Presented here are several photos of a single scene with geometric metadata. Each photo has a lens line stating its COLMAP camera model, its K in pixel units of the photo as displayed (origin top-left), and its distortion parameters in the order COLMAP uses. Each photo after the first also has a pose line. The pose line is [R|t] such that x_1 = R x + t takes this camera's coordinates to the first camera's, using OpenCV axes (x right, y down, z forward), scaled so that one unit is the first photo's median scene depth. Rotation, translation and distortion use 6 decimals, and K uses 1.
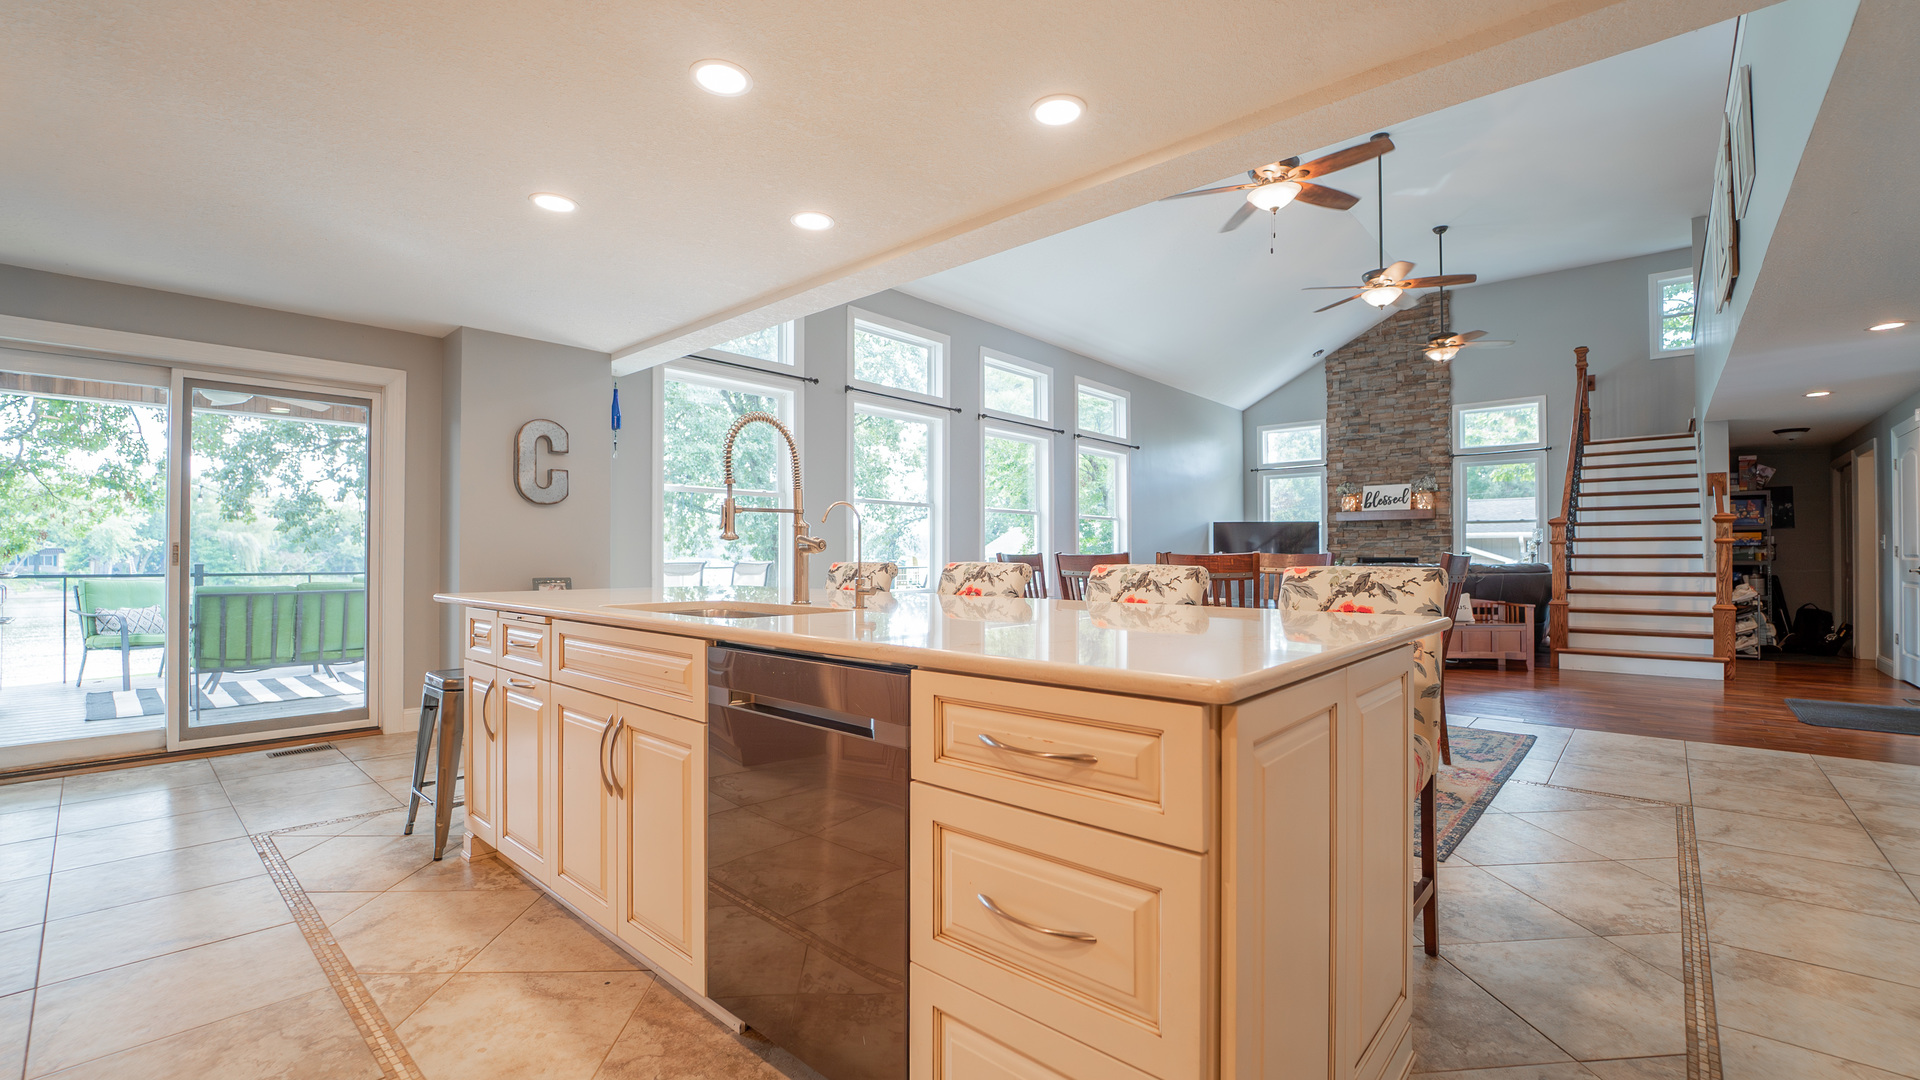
lens RADIAL K [[784.2, 0, 968.2], [0, 784.2, 548.7], [0, 0, 1]] dist [-0.020818, 0.001011]
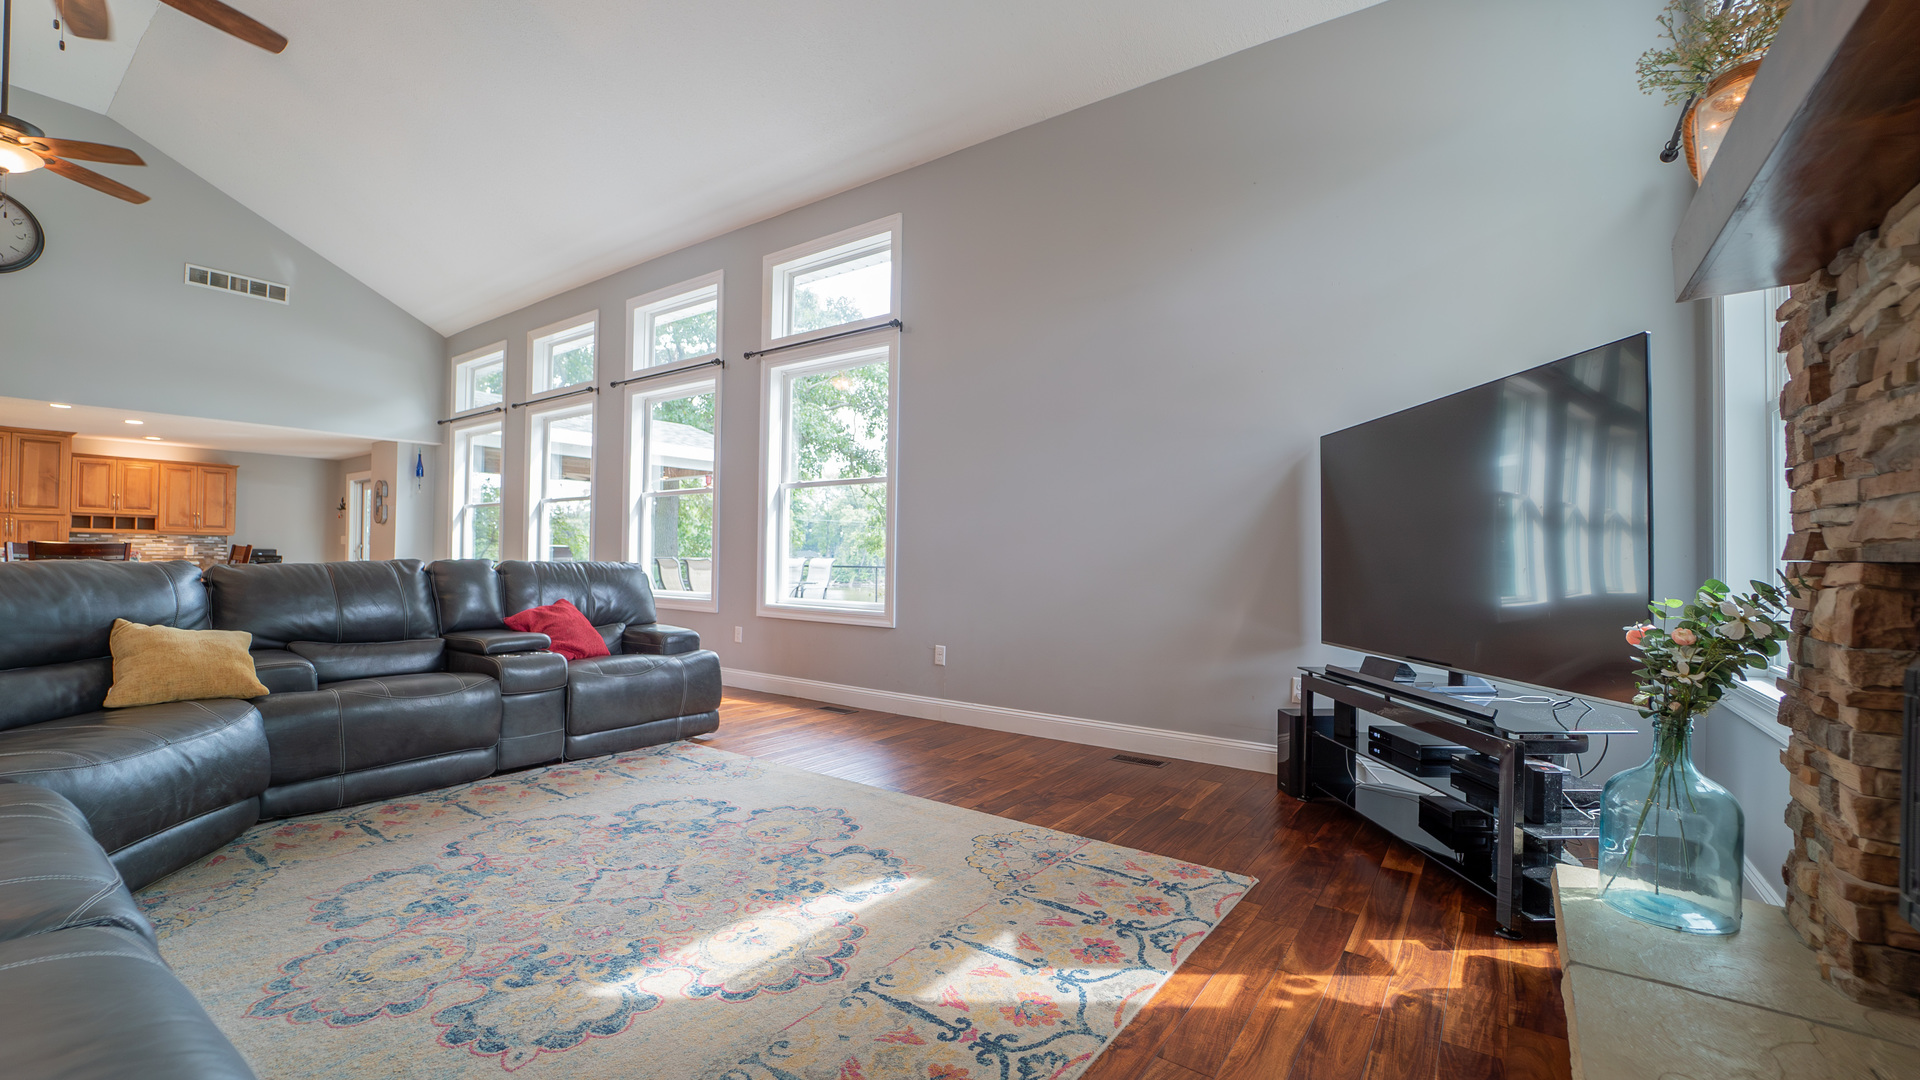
lens RADIAL K [[784.2, 0, 964.7], [0, 784.2, 541.0], [0, 0, 1]] dist [-0.020818, 0.001011]
pose [[0.112712, -0.020528, -0.993416, 0.621772], [-0.001116, 0.999783, -0.020787, 0.010495], [0.993627, 0.003452, 0.112664, 0.897633]]
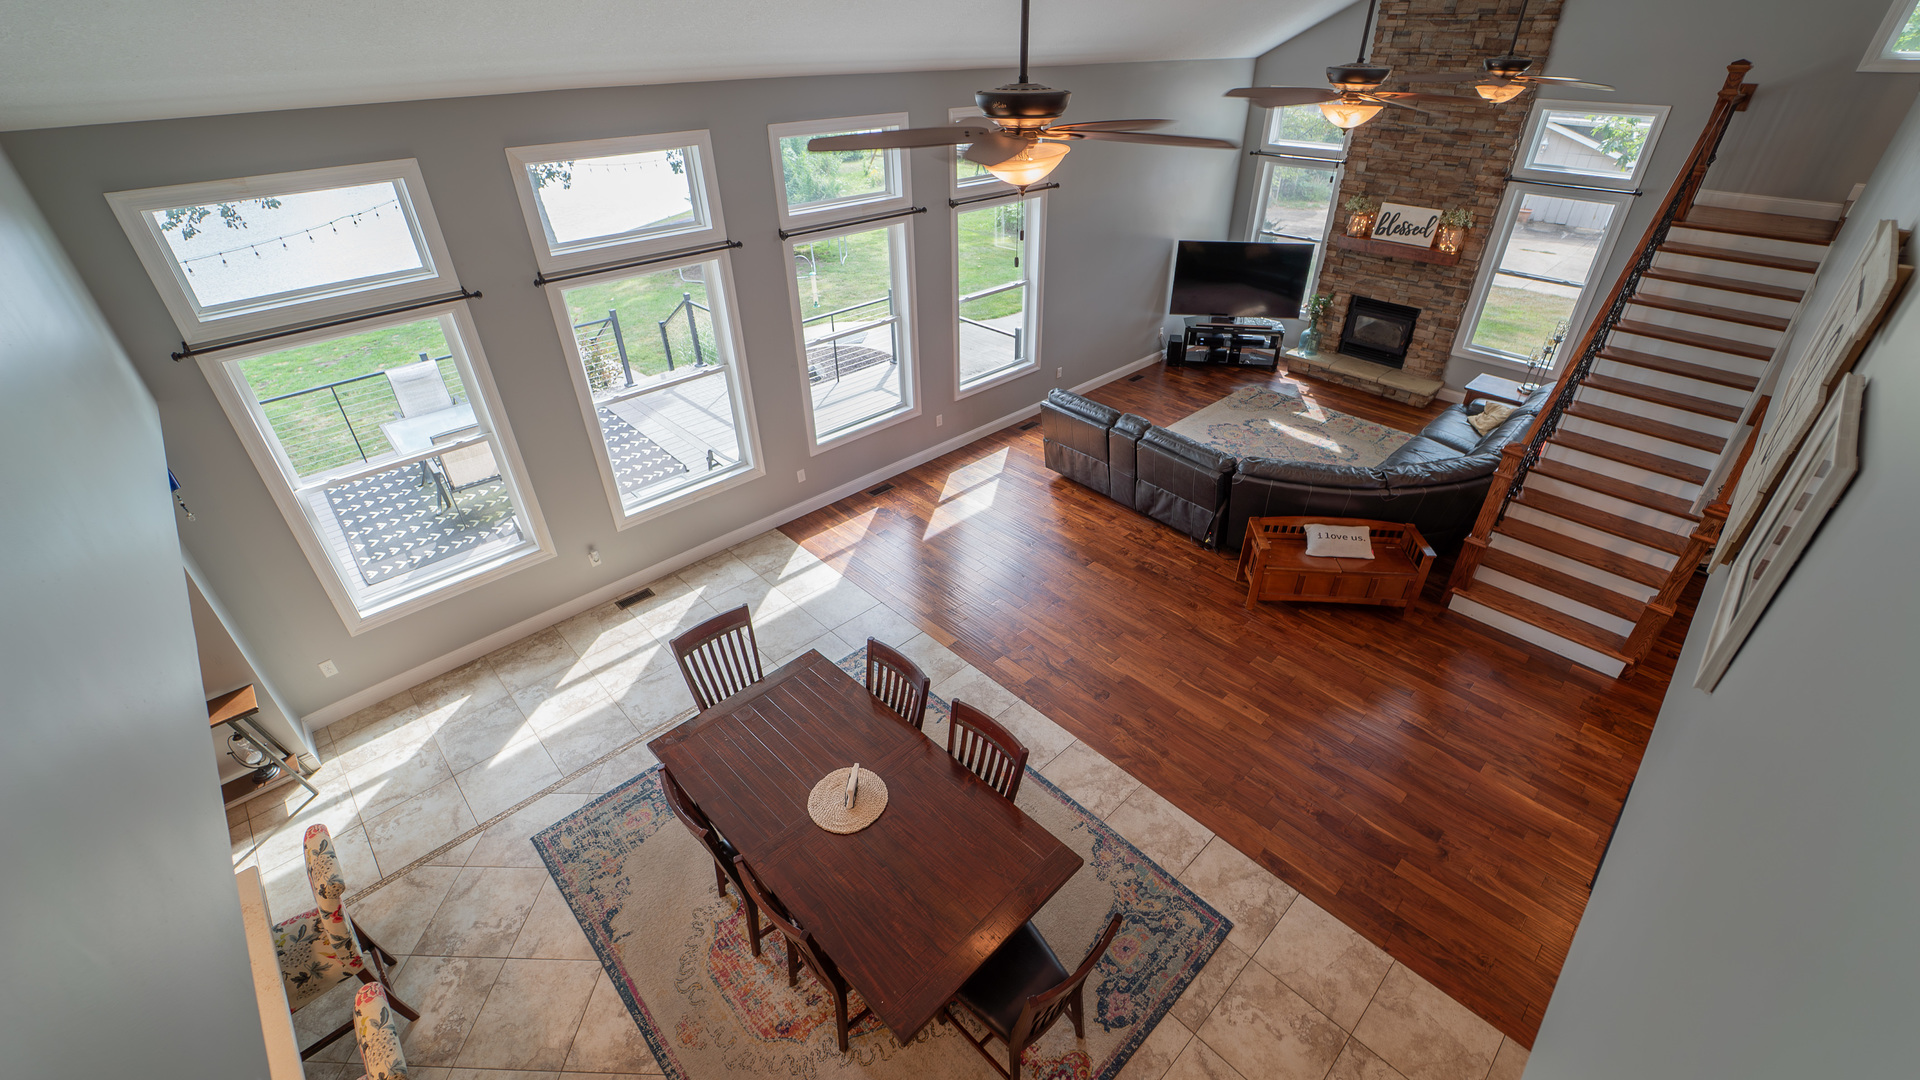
lens RADIAL K [[784.2, 0, 971.7], [0, 784.2, 540.2], [0, 0, 1]] dist [-0.020818, 0.001011]
pose [[0.997409, 0.034303, -0.063238, 0.176301], [0.006807, 0.830065, 0.557625, -0.238807], [0.071620, -0.556610, 0.827681, 0.176670]]
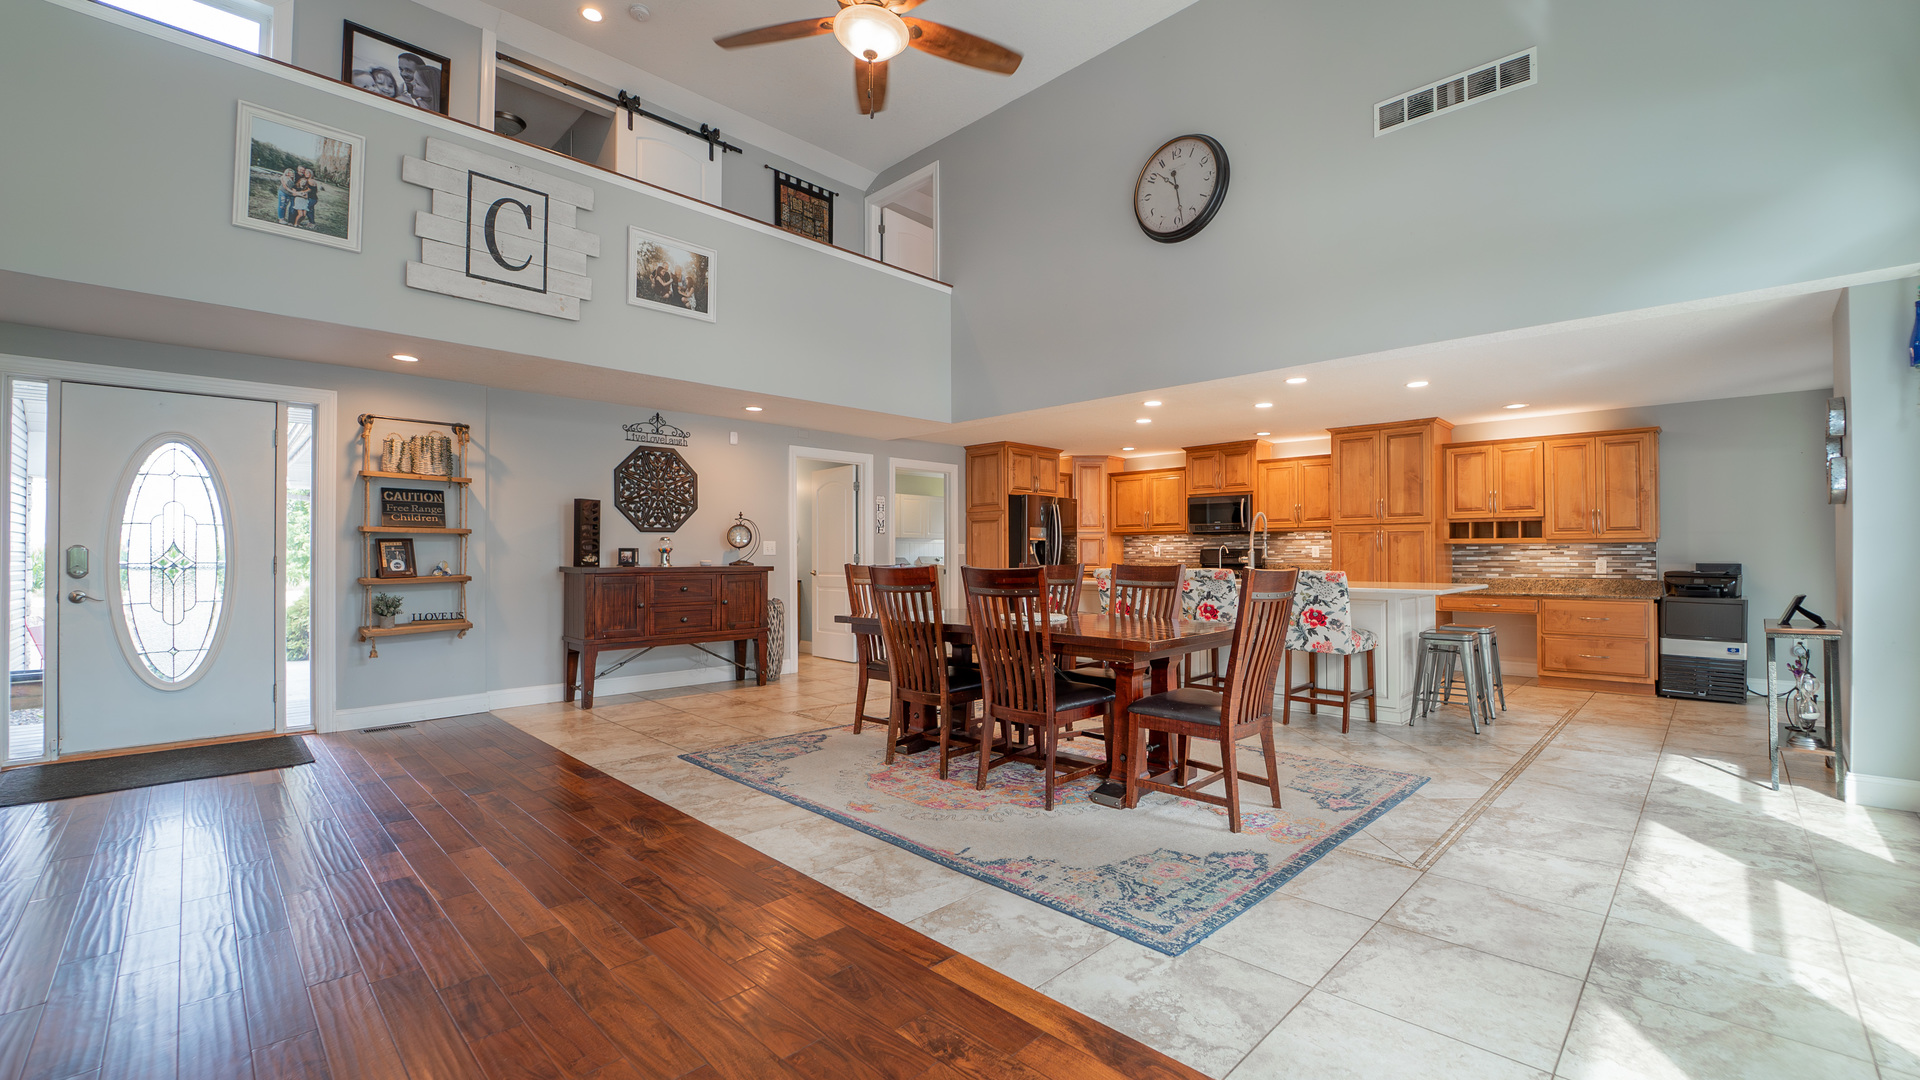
lens RADIAL K [[784.2, 0, 967.6], [0, 784.2, 550.5], [0, 0, 1]] dist [-0.020818, 0.001011]
pose [[-0.999164, 0.002096, 0.040829, 0.123797], [0.001575, 0.999917, -0.012795, -0.000785], [-0.040852, -0.012720, -0.999084, 0.728754]]
